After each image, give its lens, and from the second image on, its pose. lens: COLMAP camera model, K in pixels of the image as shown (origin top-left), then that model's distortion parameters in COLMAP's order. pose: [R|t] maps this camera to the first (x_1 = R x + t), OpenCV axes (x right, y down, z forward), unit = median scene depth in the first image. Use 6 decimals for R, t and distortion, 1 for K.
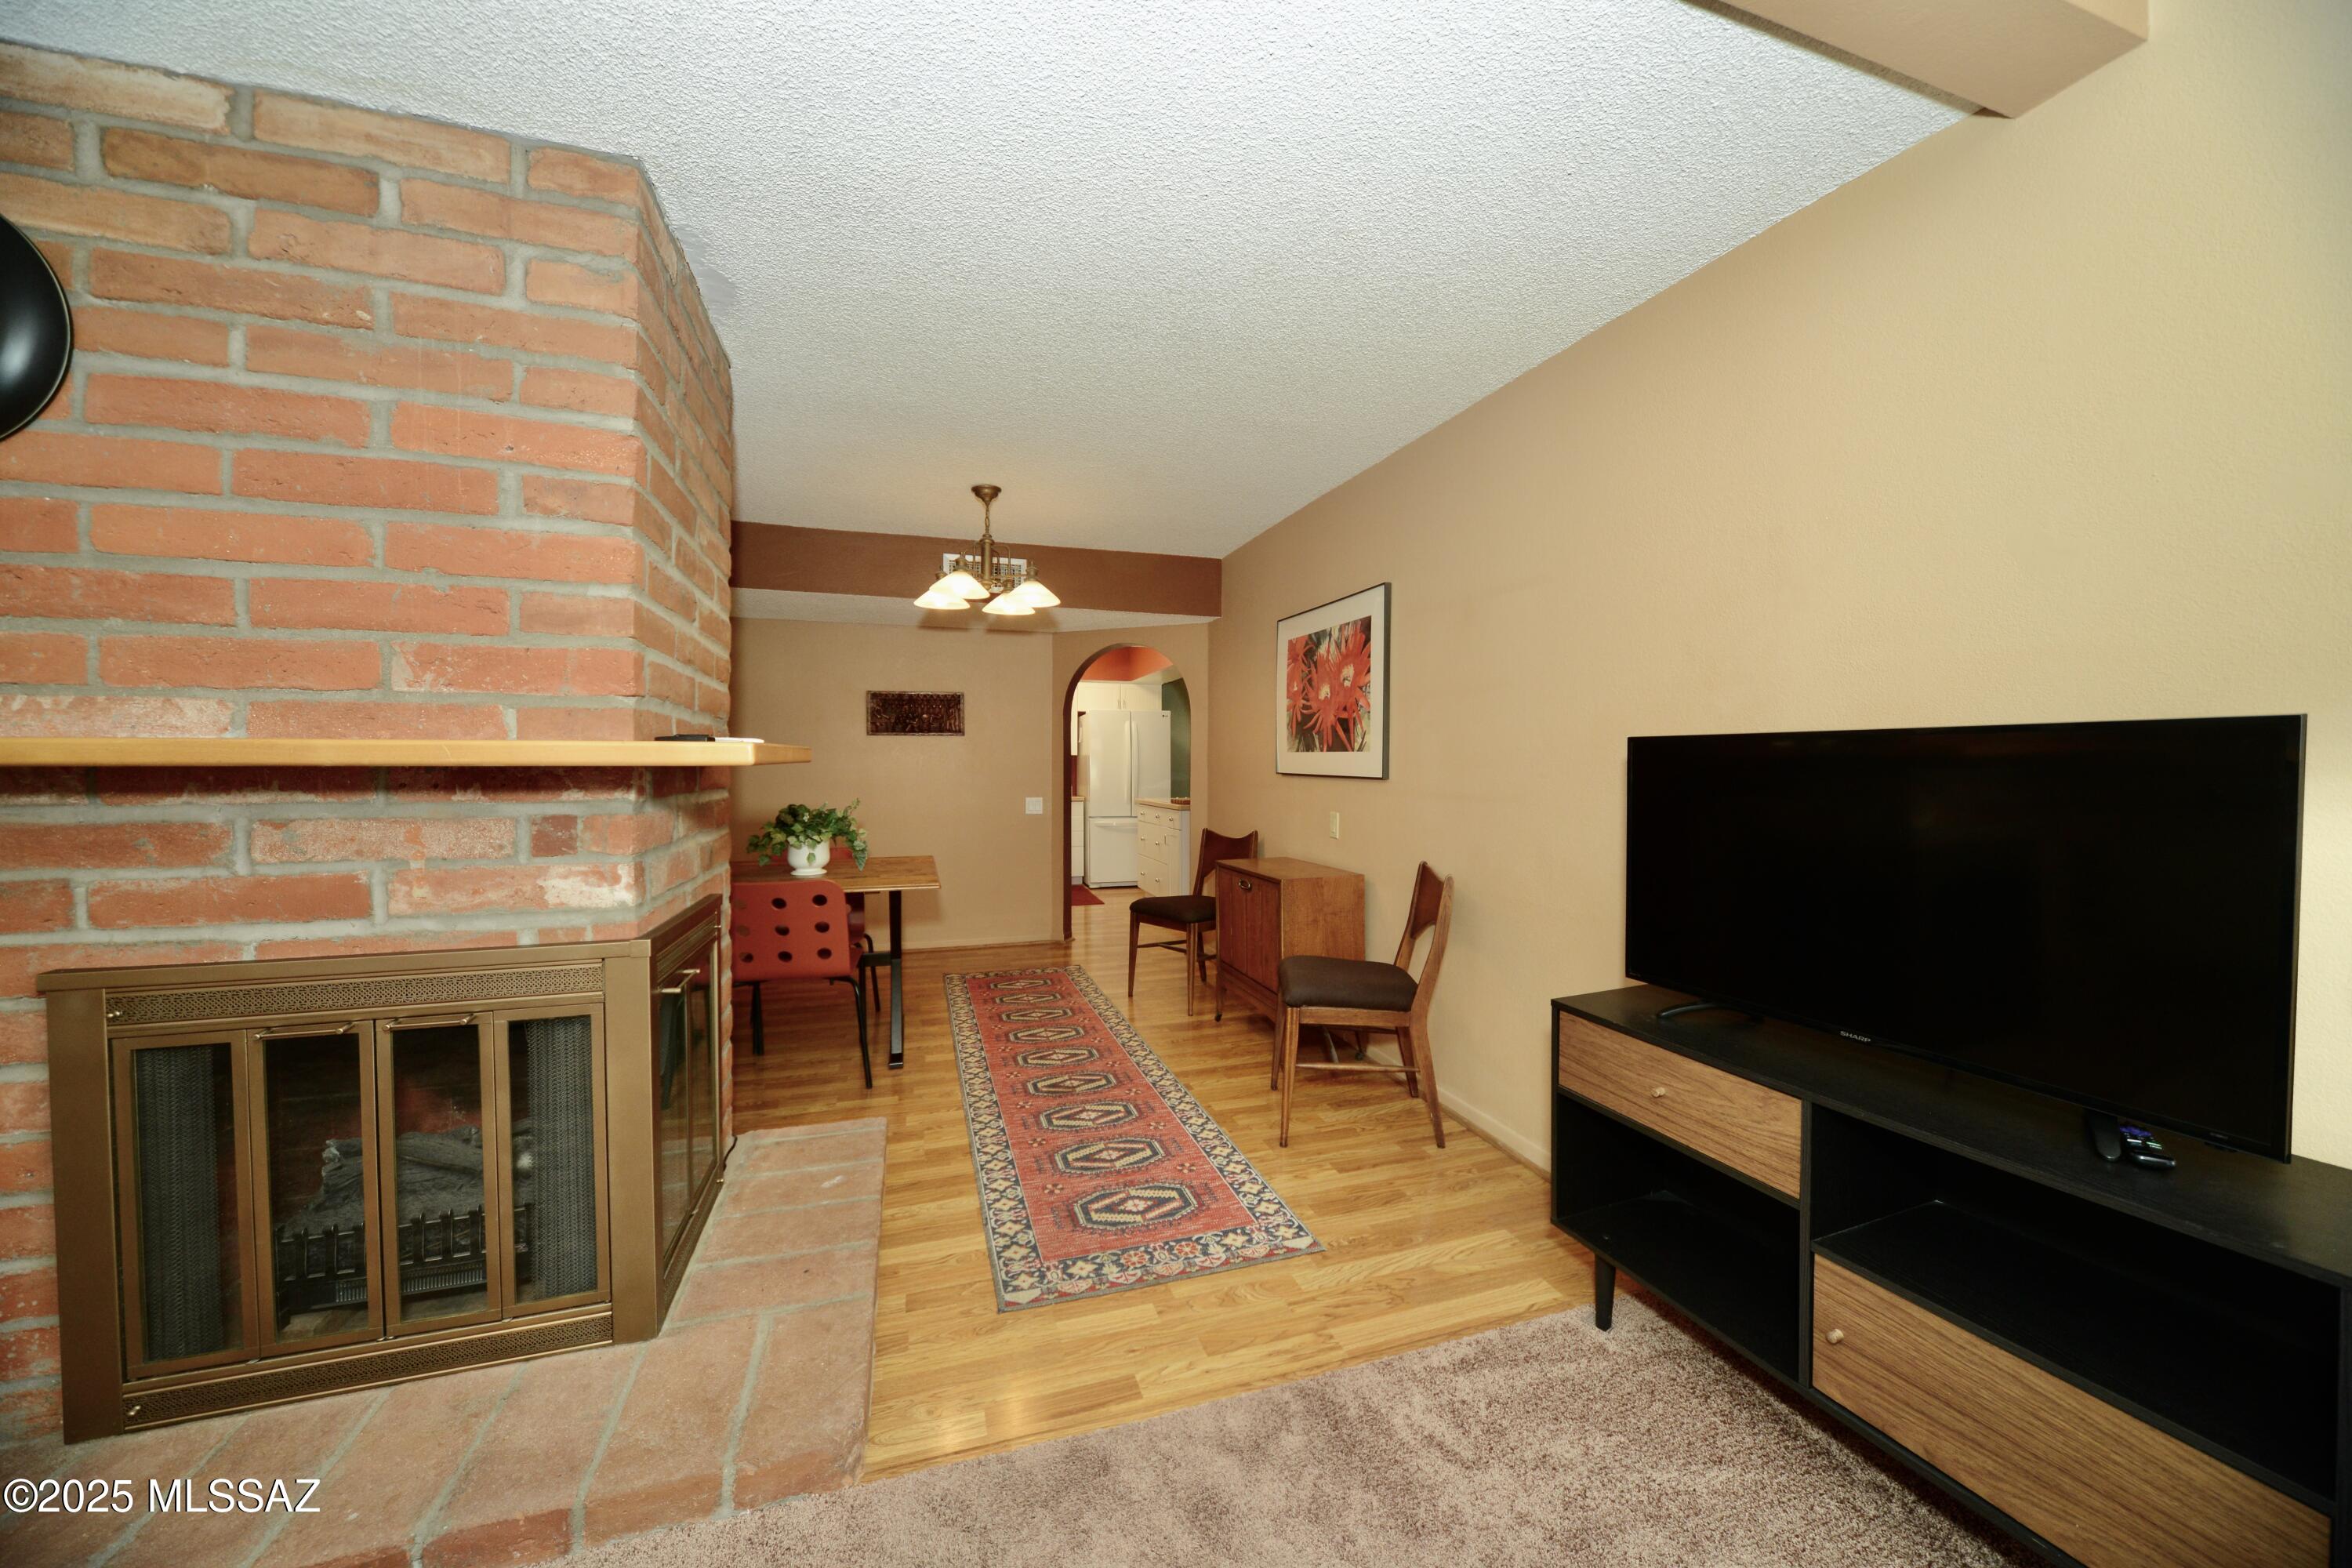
lens RADIAL K [[811.7, 0, 1169.4], [0, 811.7, 785.4], [0, 0, 1]] dist [-0.021122, -0.000075]
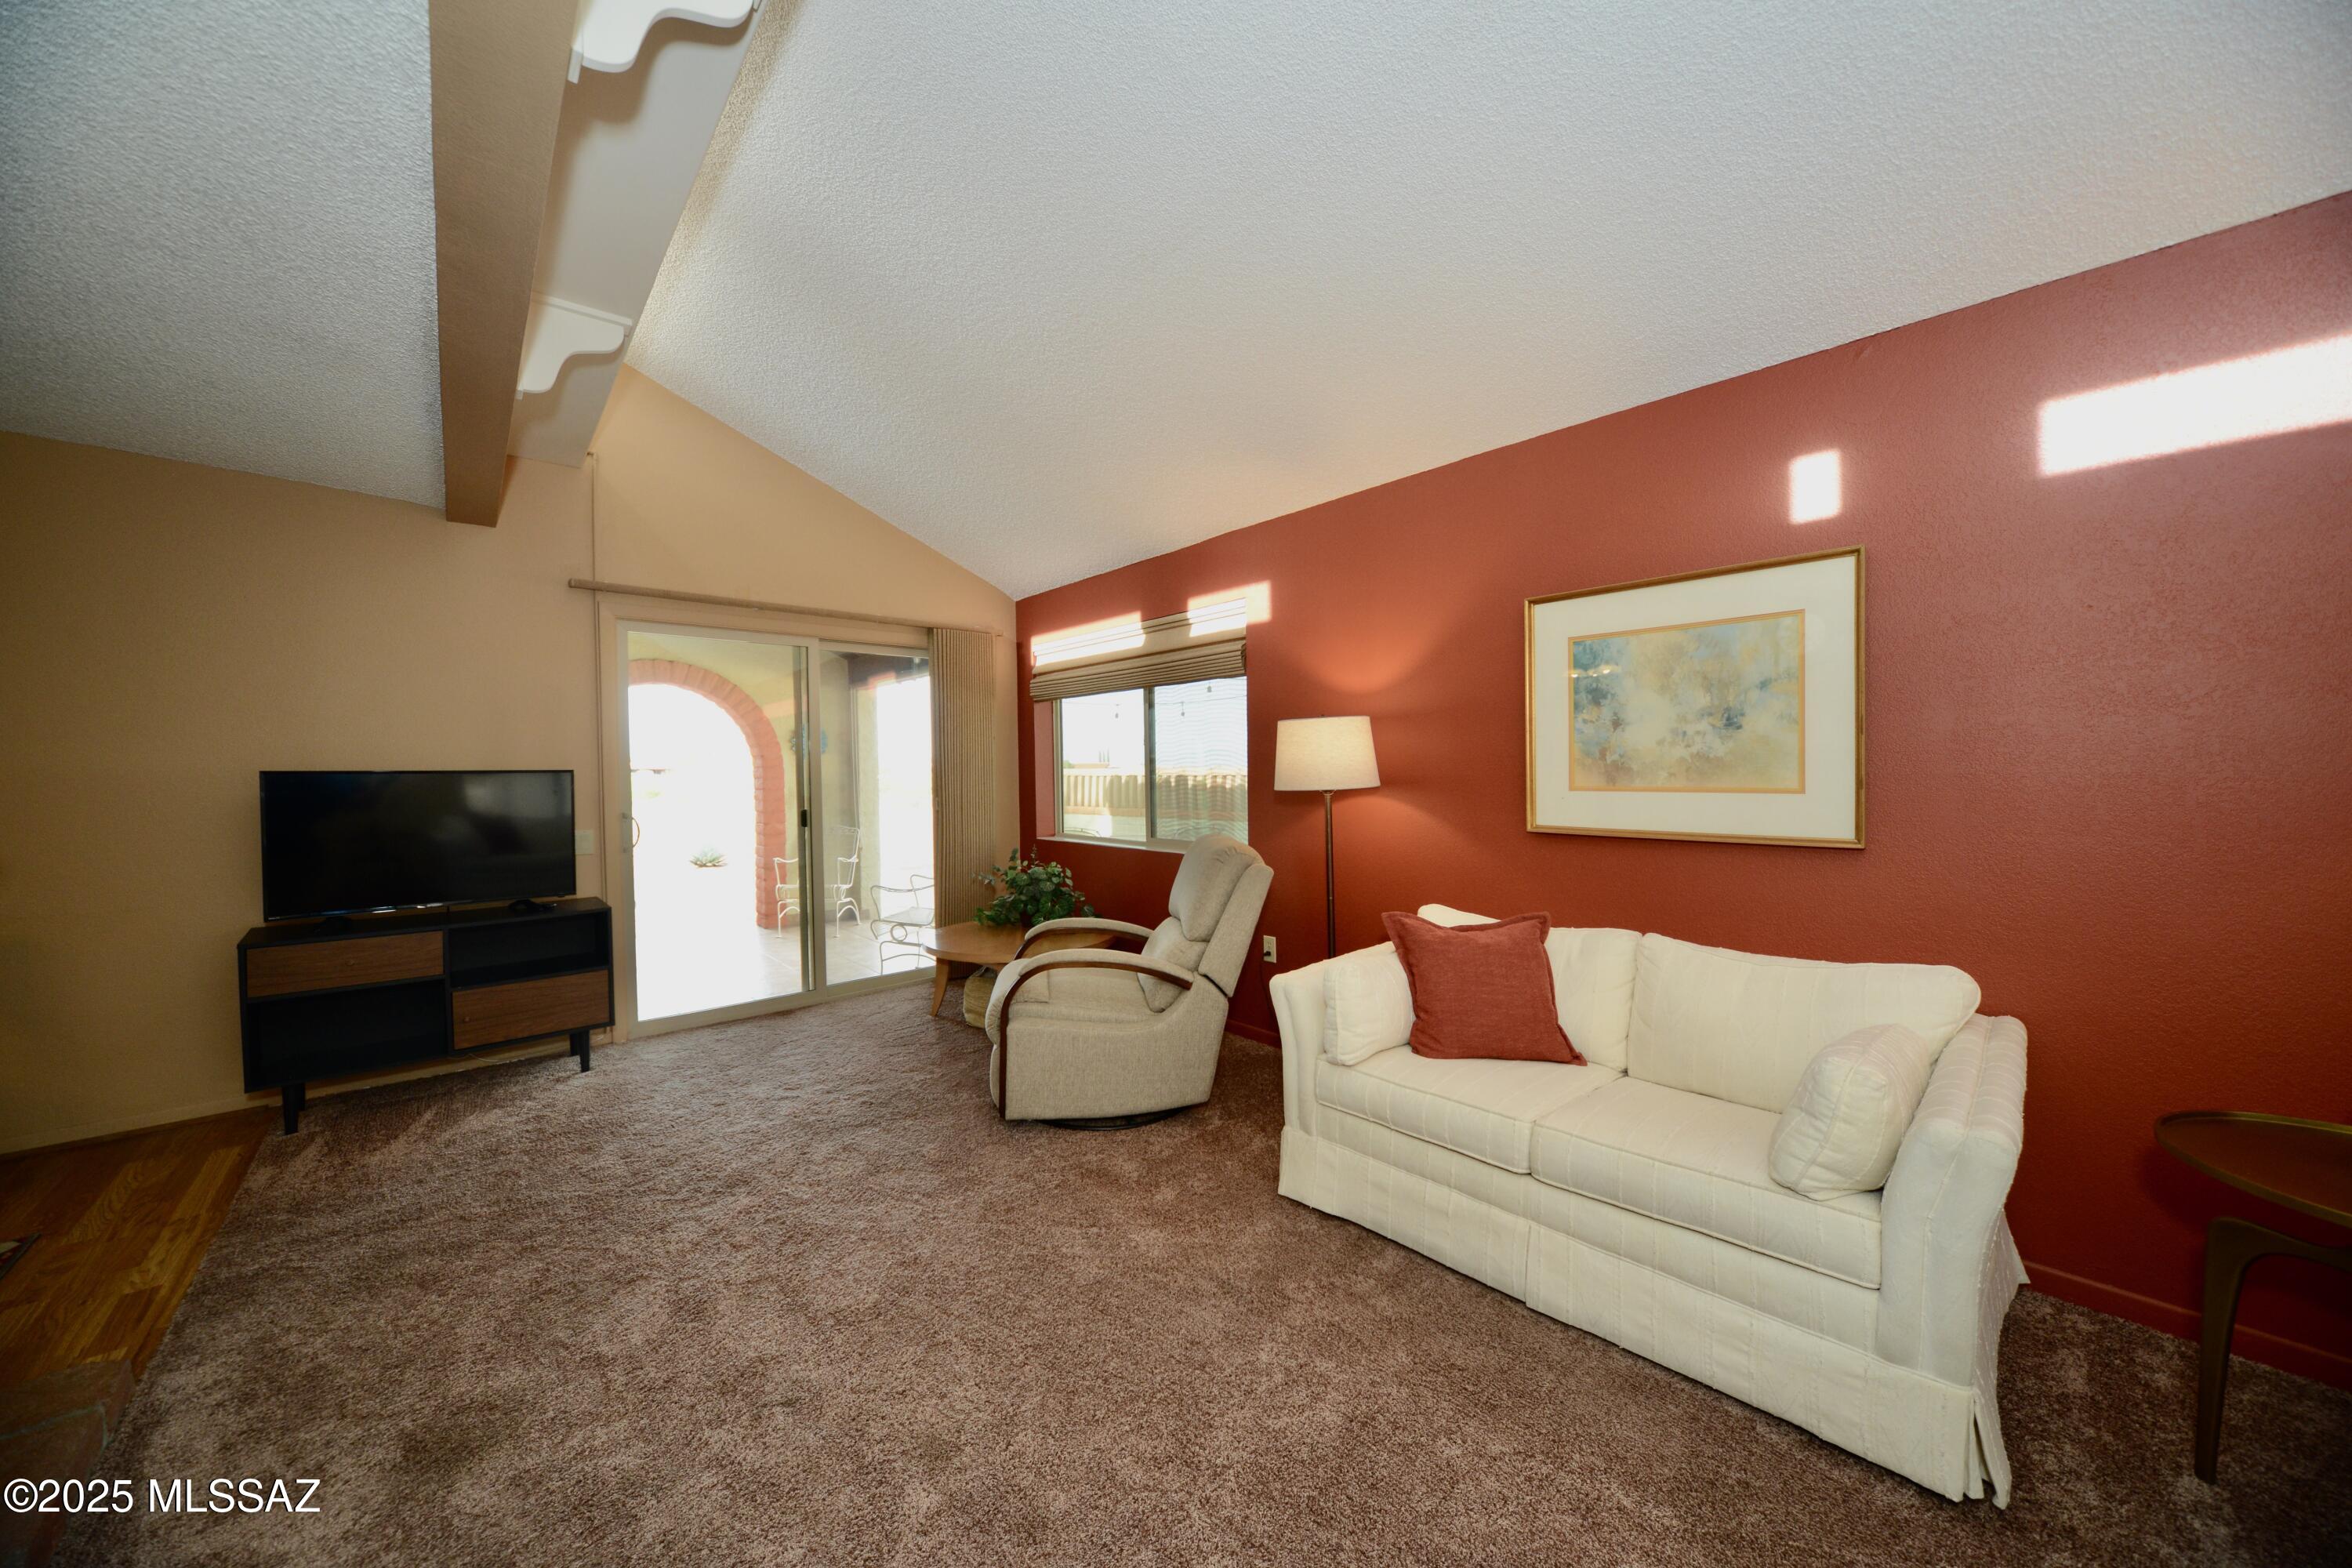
lens RADIAL K [[811.7, 0, 1169.4], [0, 811.7, 785.4], [0, 0, 1]] dist [-0.021122, -0.000075]
pose [[-0.405730, -0.008997, 0.913949, -1.573050], [0.031877, 0.999204, 0.023987, -0.009863], [-0.913437, 0.038867, -0.405120, -0.002975]]
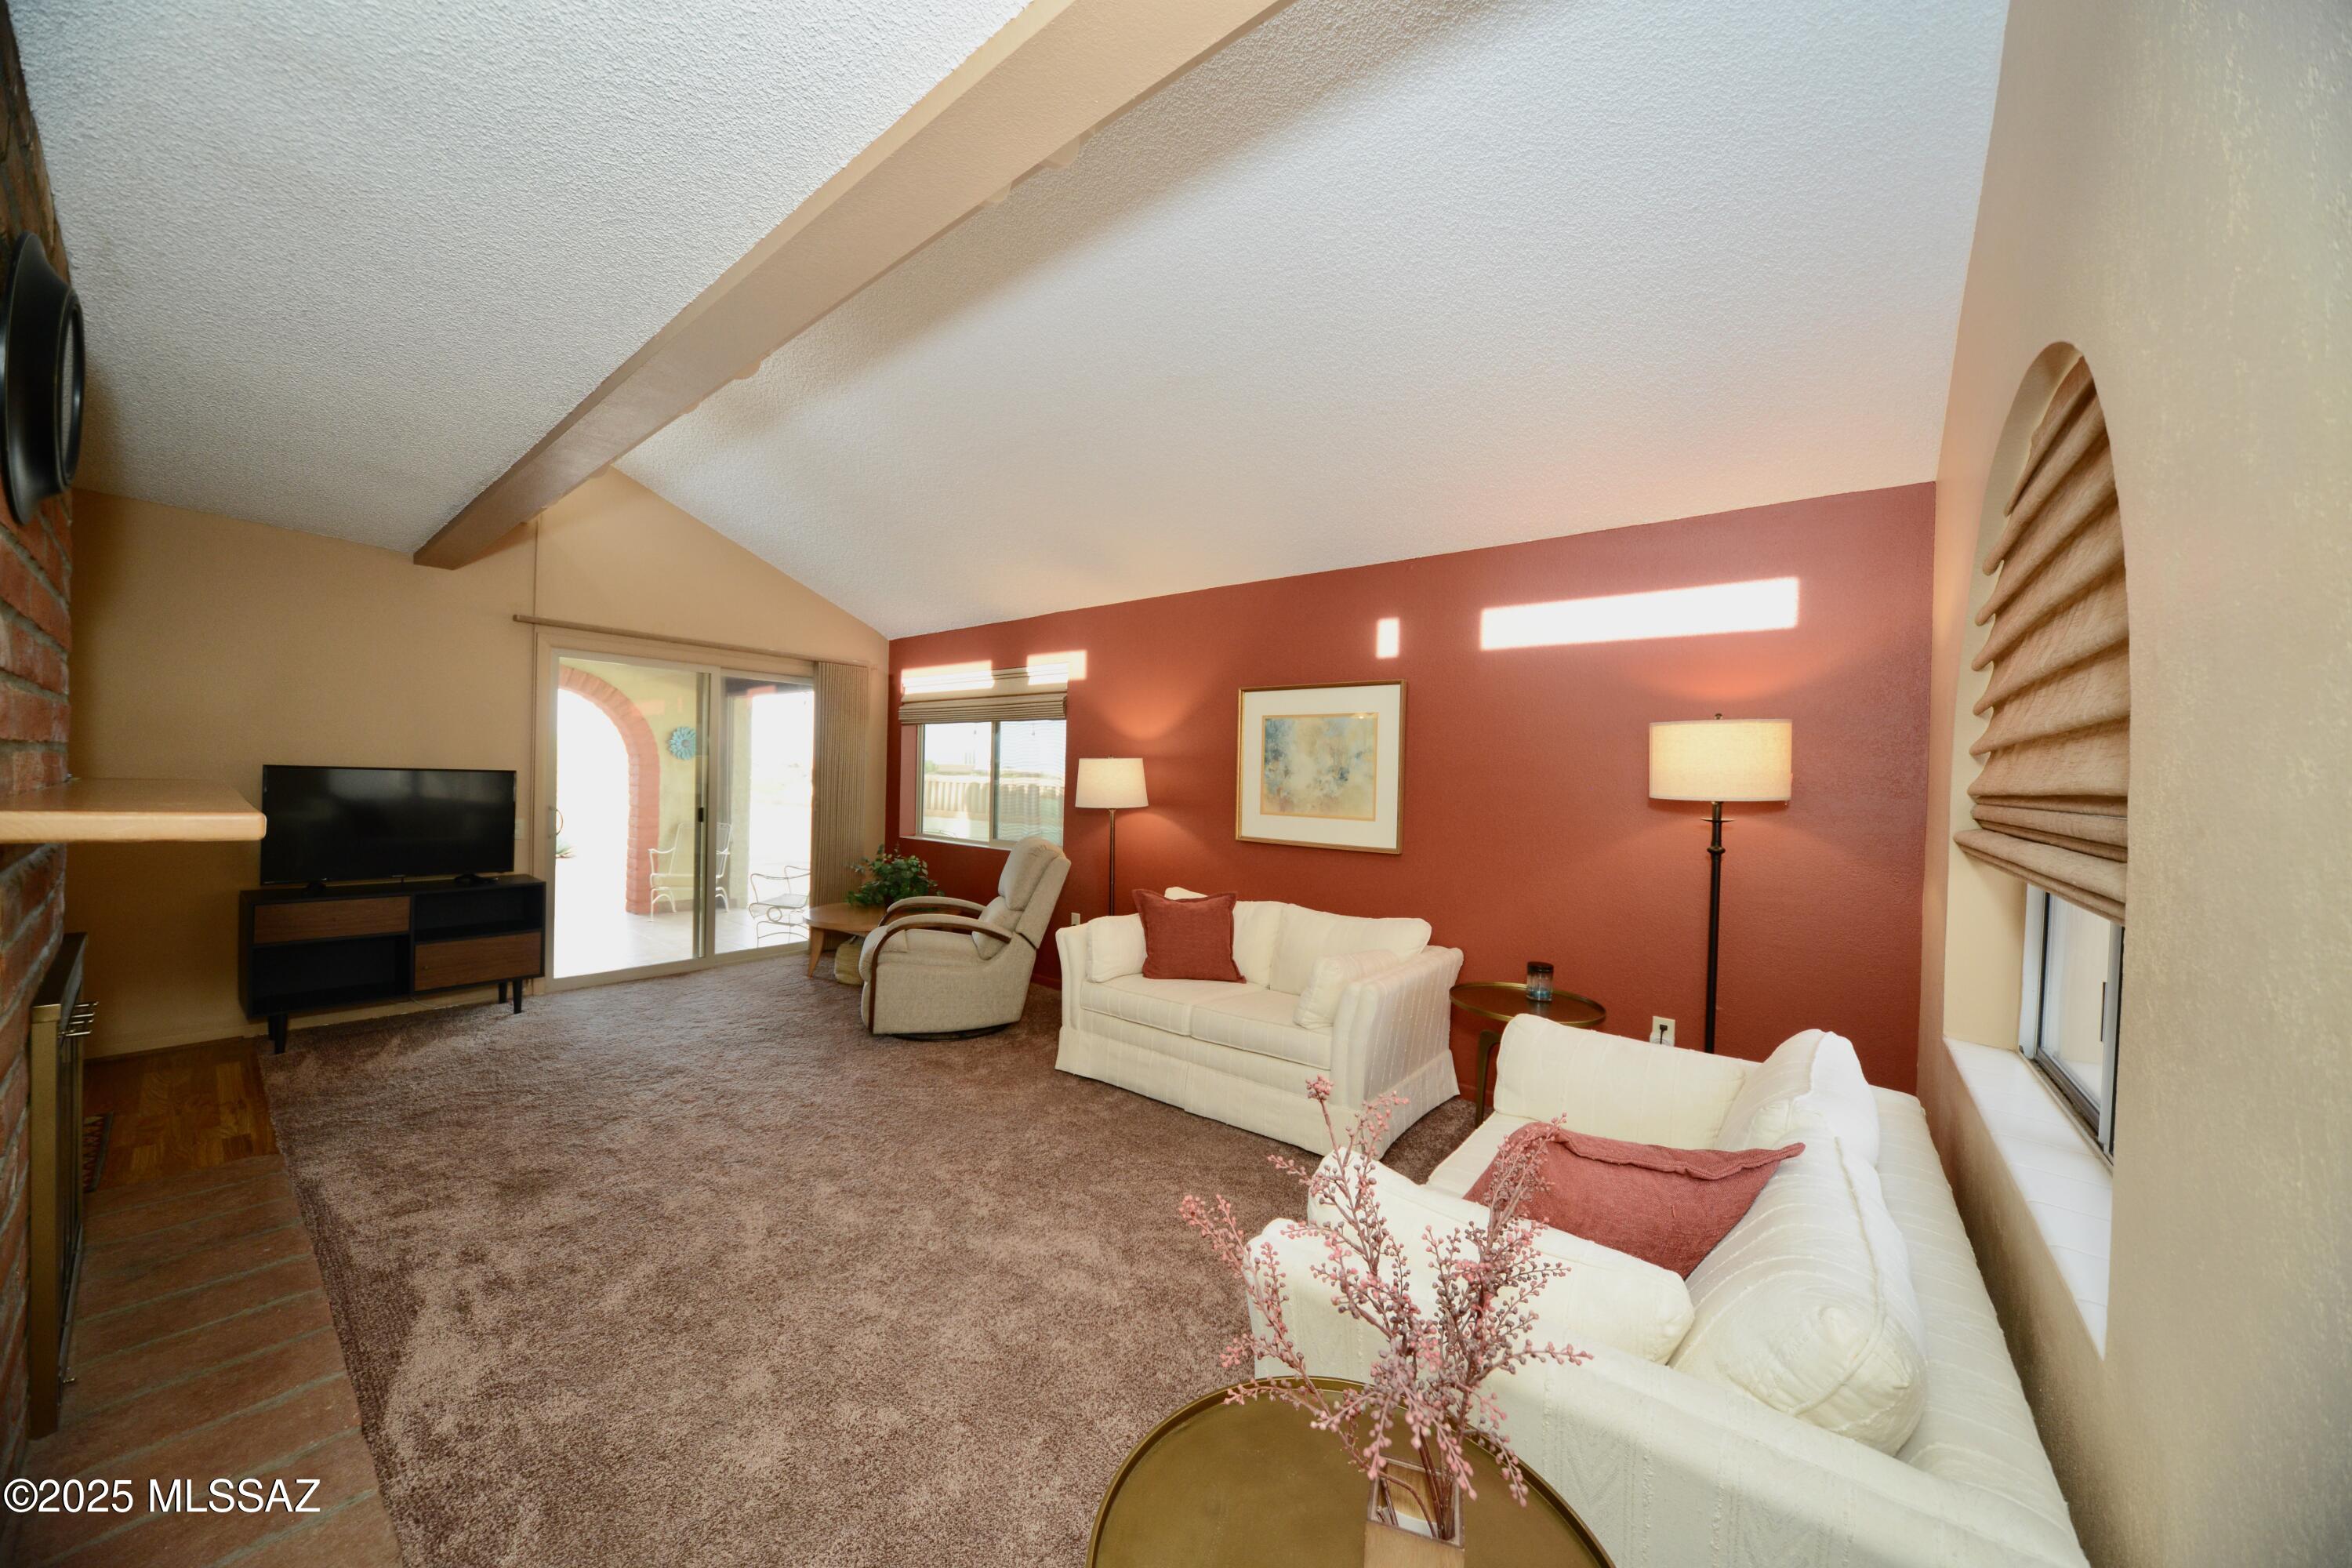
lens RADIAL K [[811.7, 0, 1169.4], [0, 811.7, 785.4], [0, 0, 1]] dist [-0.021122, -0.000075]
pose [[-0.547186, -0.019561, 0.836782, -2.277479], [-0.008746, 0.999806, 0.017653, -0.059810], [-0.836965, 0.002340, -0.547251, 0.195876]]
